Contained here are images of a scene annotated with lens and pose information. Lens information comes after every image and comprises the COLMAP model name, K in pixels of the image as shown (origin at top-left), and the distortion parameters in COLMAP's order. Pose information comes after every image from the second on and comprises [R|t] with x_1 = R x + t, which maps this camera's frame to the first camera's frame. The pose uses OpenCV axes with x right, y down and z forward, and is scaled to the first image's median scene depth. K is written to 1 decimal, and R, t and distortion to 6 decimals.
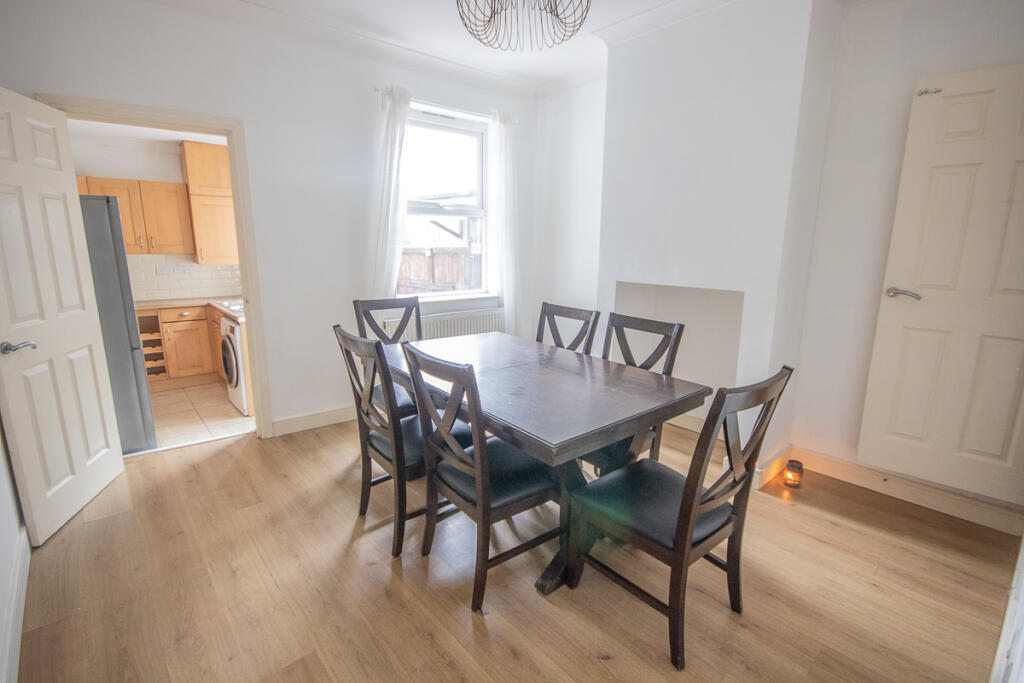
lens RADIAL K [[499.8, 0, 512.0], [0, 499.8, 341.5], [0, 0, 1]] dist [-0.000982, -0.000163]
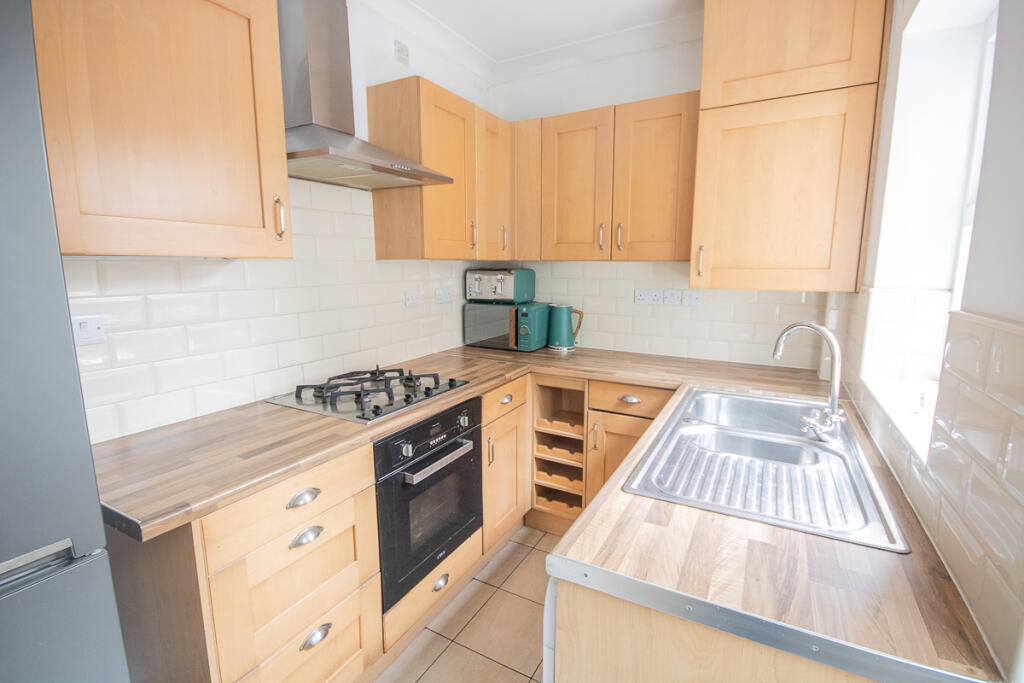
lens RADIAL K [[469.1, 0, 512.0], [0, 469.1, 341.5], [0, 0, 1]] dist [-0.000125, -0.000013]
pose [[0.340115, 0.139232, -0.930019, -0.327362], [-0.193468, 0.978183, 0.075690, -0.115869], [0.920267, 0.154185, 0.359632, 0.763259]]
